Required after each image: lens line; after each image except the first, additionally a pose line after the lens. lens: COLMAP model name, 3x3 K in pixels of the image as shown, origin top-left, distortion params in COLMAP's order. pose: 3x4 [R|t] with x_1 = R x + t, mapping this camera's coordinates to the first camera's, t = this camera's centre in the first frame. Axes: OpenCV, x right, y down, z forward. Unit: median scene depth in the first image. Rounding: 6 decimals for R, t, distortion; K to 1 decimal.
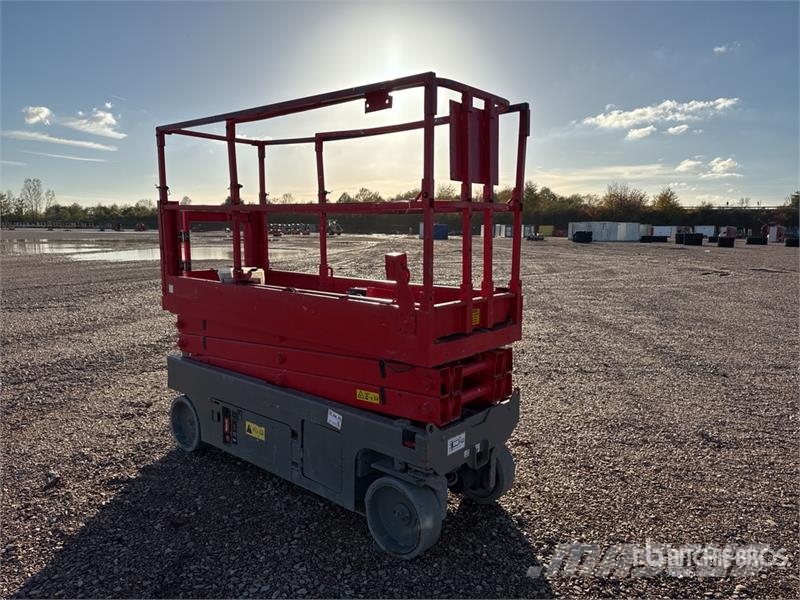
lens RADIAL K [[589.5, 0, 402.7], [0, 589.5, 290.7], [0, 0, 1]] dist [0.073202, -0.109225]
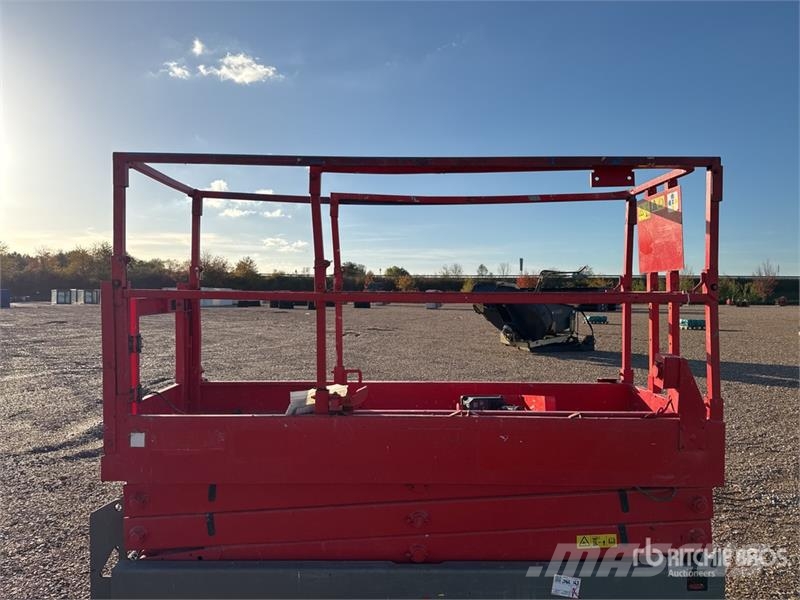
lens RADIAL K [[573.7, 0, 396.0], [0, 573.7, 290.4], [0, 0, 1]] dist [0.048827, -0.040855]
pose [[0.748322, -0.003307, 0.663328, -0.586833], [0.073650, 0.994219, -0.078130, -0.084602], [-0.659234, 0.107320, 0.744239, 0.441588]]
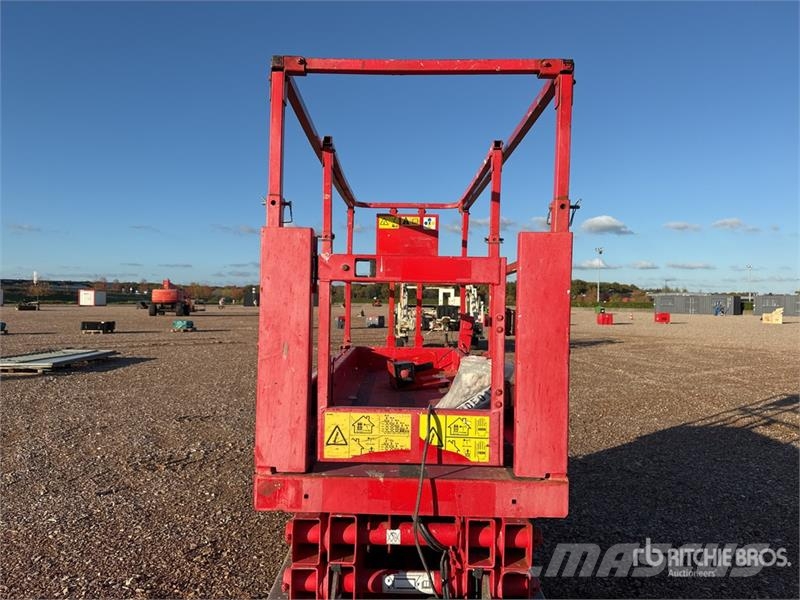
lens RADIAL K [[534.4, 0, 399.9], [0, 534.4, 300.3], [0, 0, 1]] dist [0.053823, -0.038222]
pose [[-0.666114, -0.017382, 0.745647, -0.617289], [0.058525, 0.995428, 0.075488, -0.146588], [-0.743550, 0.093923, -0.662051, 1.386301]]
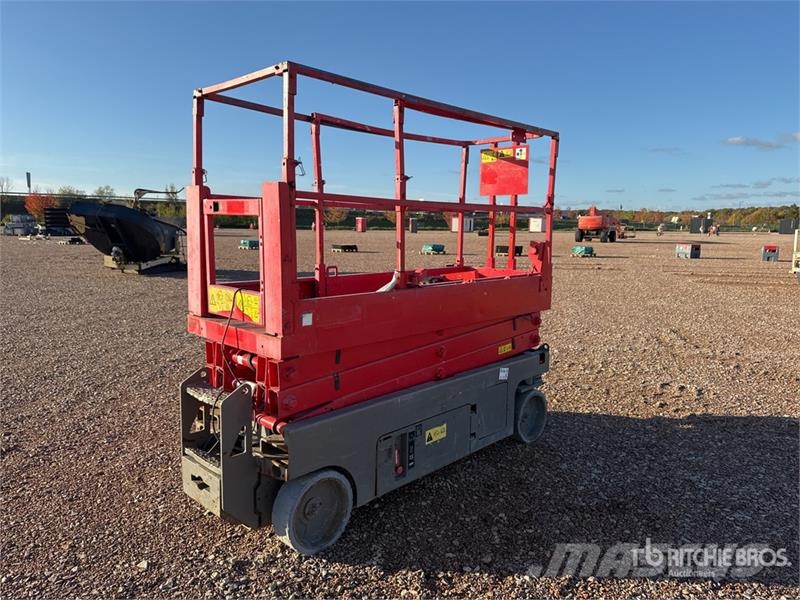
lens RADIAL K [[568.2, 0, 421.3], [0, 568.2, 276.5], [0, 0, 1]] dist [0.060441, -0.002596]
pose [[0.017930, -0.104170, 0.994398, -1.043095], [0.093677, 0.990358, 0.102057, -0.106352], [-0.995441, 0.091322, 0.027515, 0.882350]]
